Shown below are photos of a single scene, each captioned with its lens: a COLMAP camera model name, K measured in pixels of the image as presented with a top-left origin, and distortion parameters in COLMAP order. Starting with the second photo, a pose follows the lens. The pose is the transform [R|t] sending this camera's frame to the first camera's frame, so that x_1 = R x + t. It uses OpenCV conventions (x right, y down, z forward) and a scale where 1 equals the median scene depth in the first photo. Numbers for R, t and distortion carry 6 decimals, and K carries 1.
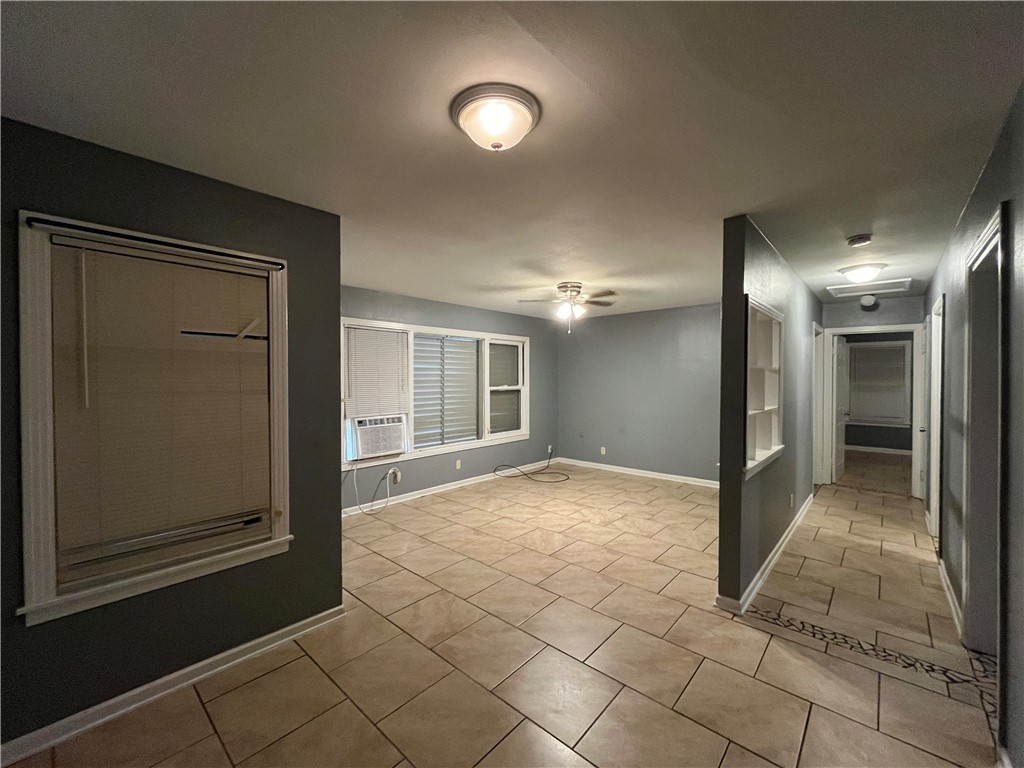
lens RADIAL K [[410.8, 0, 514.2], [0, 410.8, 383.1], [0, 0, 1]] dist [-0.000341, -0.000421]
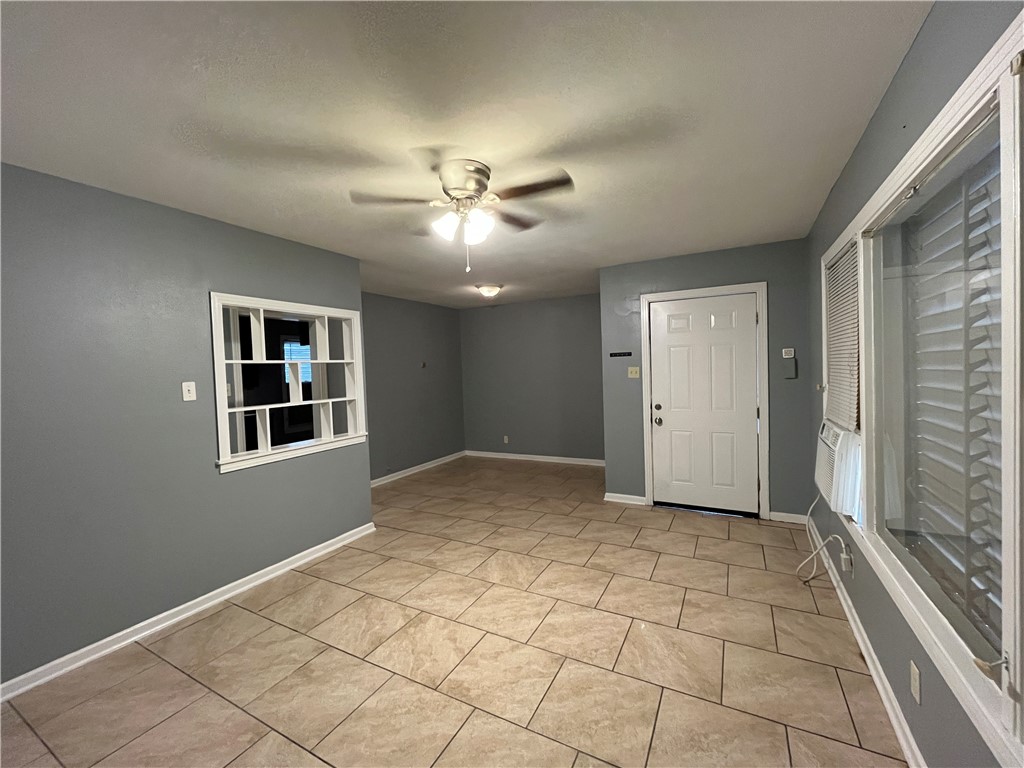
lens RADIAL K [[410.8, 0, 512.2], [0, 410.8, 382.6], [0, 0, 1]] dist [-0.000341, -0.000421]
pose [[-0.970956, 0.040759, -0.235763, 0.231332], [0.030788, 0.998475, 0.045823, -0.011593], [0.237271, 0.037234, -0.970730, 1.680176]]
